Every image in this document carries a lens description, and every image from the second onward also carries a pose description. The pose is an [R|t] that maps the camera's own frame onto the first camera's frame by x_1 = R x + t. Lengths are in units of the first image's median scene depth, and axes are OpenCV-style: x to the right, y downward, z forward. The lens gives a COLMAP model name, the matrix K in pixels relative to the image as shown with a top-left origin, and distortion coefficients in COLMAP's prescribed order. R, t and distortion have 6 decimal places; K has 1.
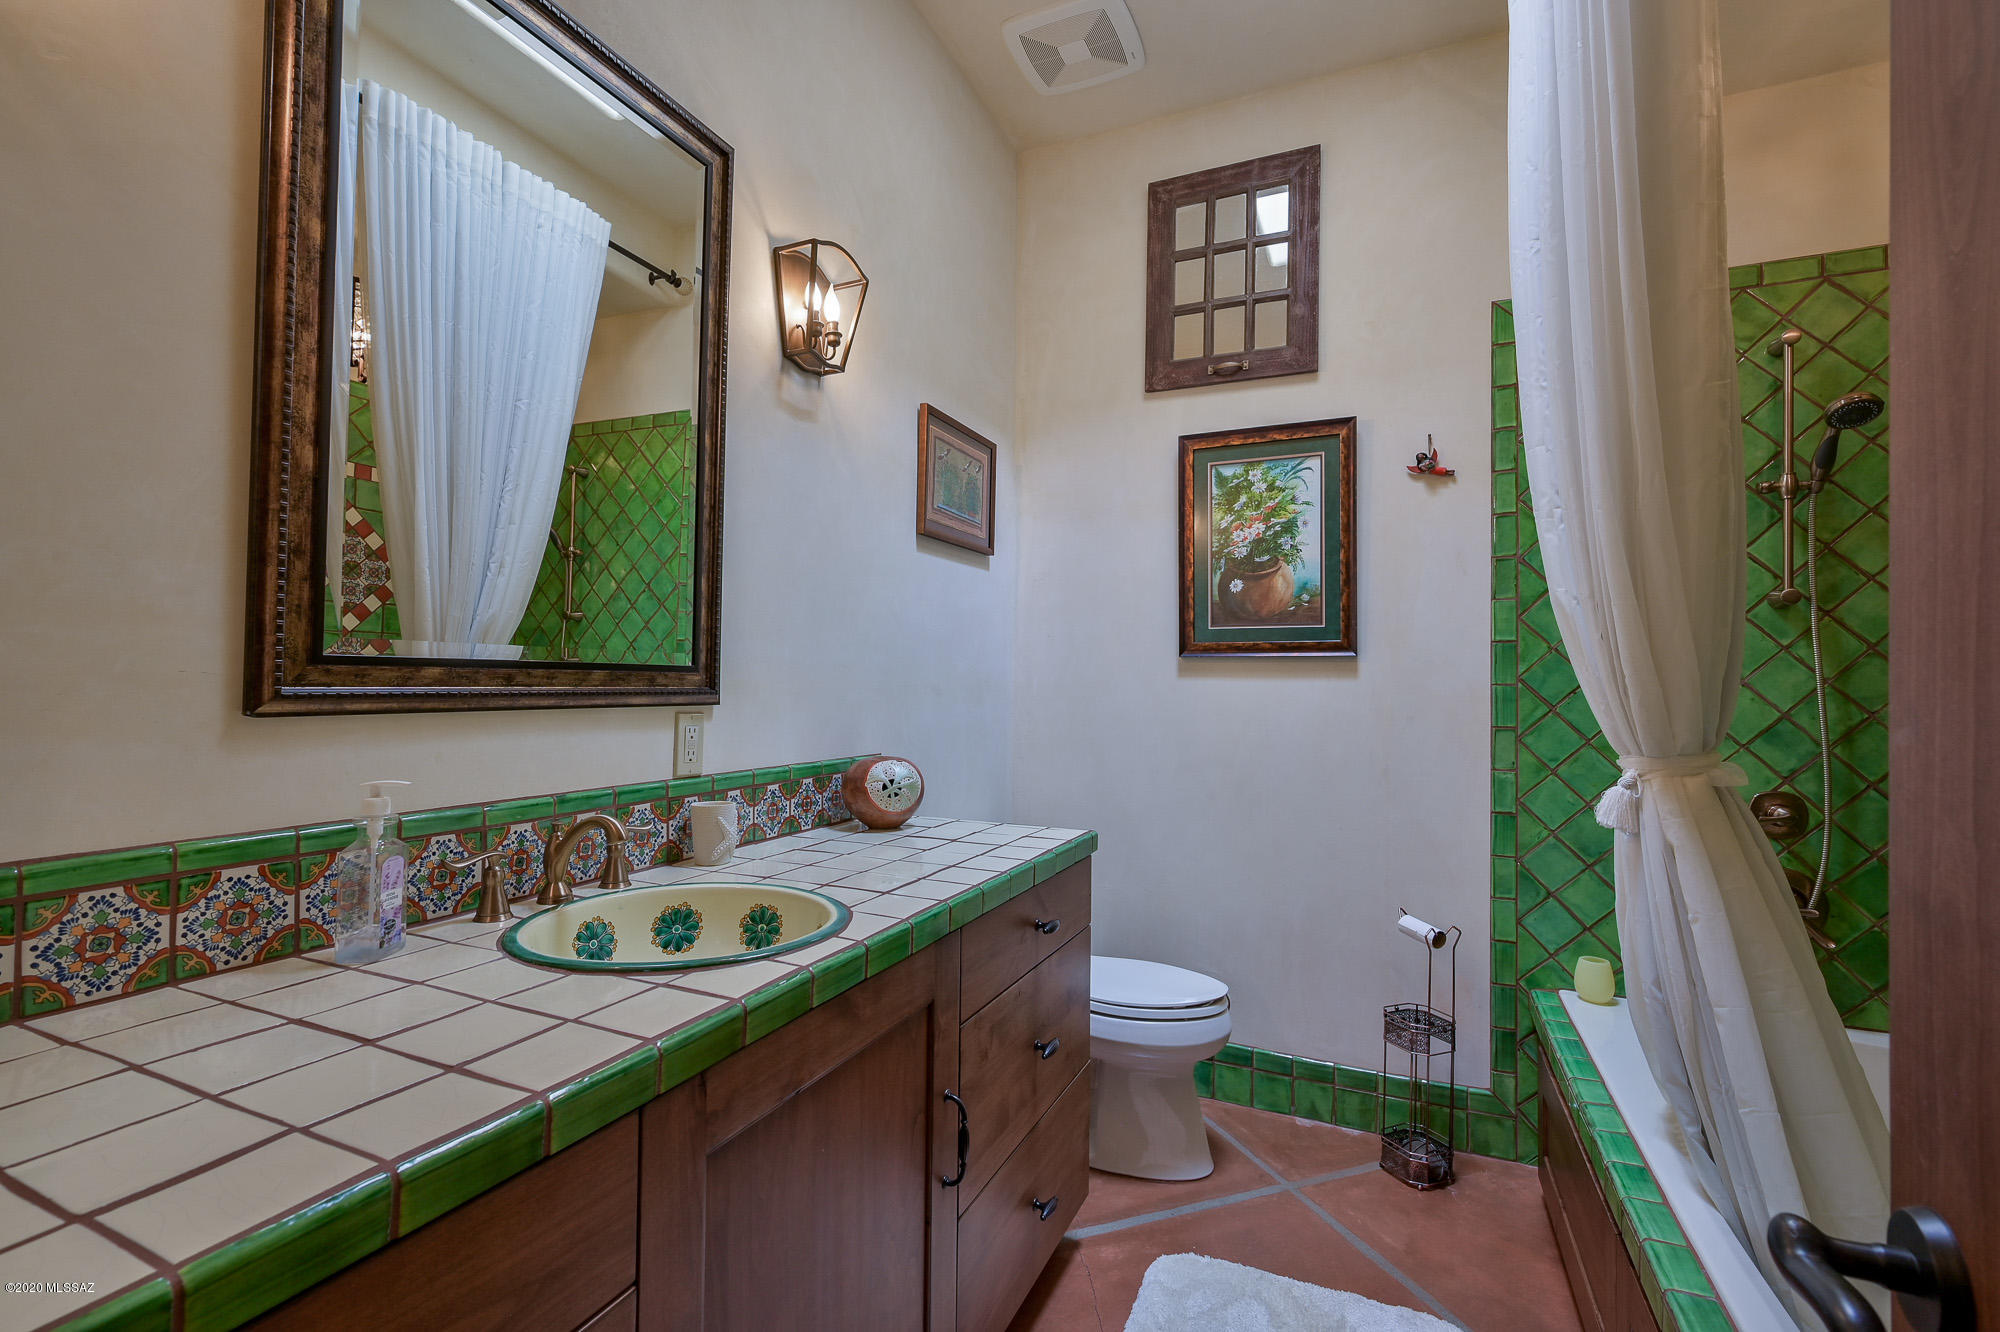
lens RADIAL K [[888.0, 0, 1000.1], [0, 888.0, 671.4], [0, 0, 1]] dist [-0.000476, -0.000113]
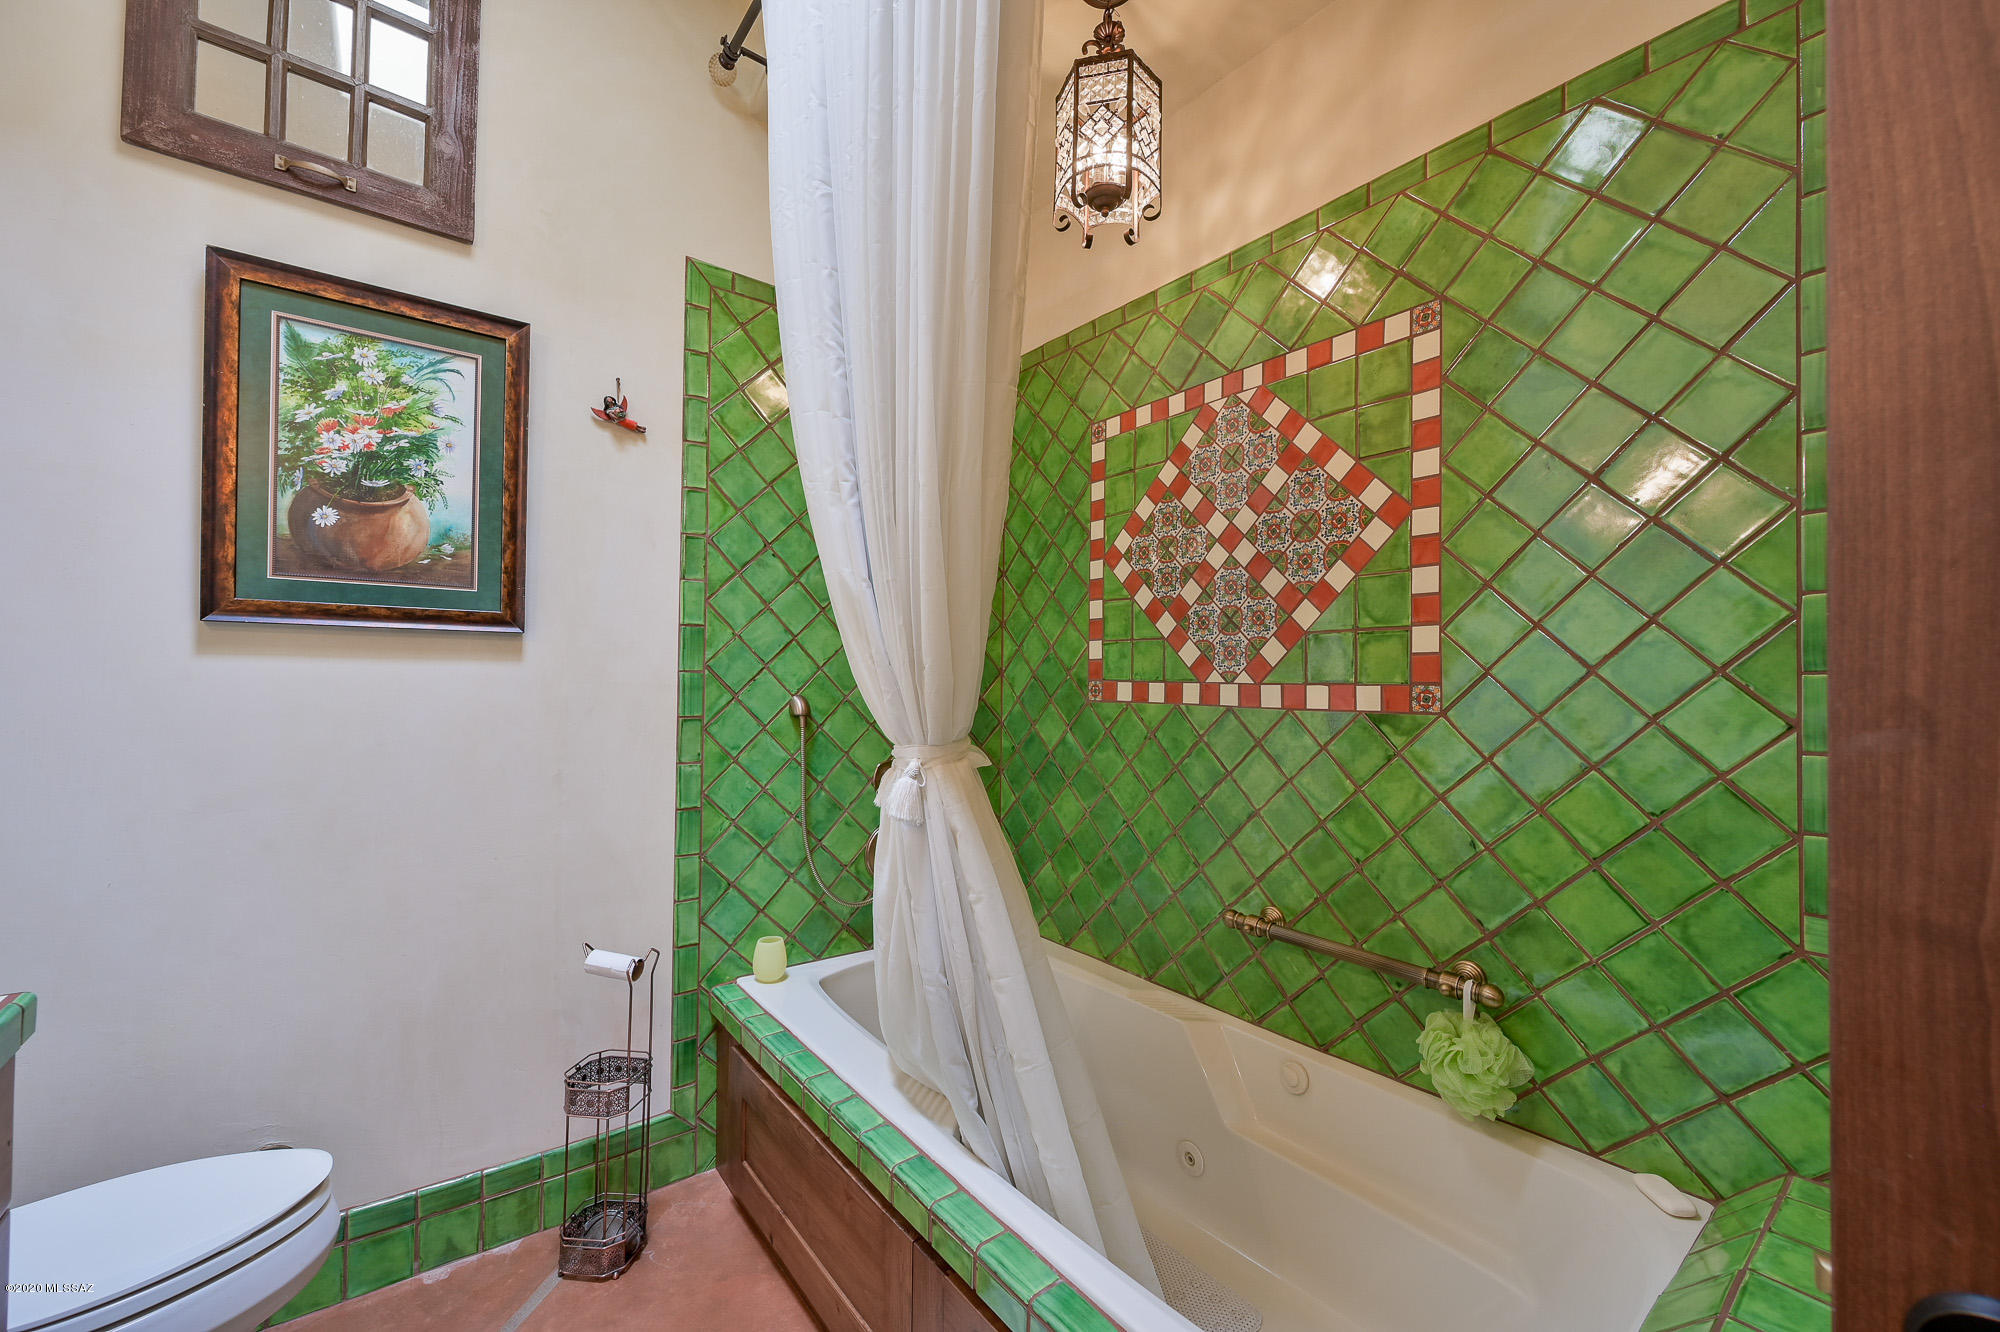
lens RADIAL K [[789.7, 0, 1008.5], [0, 789.7, 671.7], [0, 0, 1]] dist [-0.001224, -0.000441]
pose [[0.467230, 0.006525, 0.884112, -0.010976], [-0.020735, 0.999779, 0.003579, 0.005102], [-0.883893, -0.020004, 0.467261, 0.306347]]
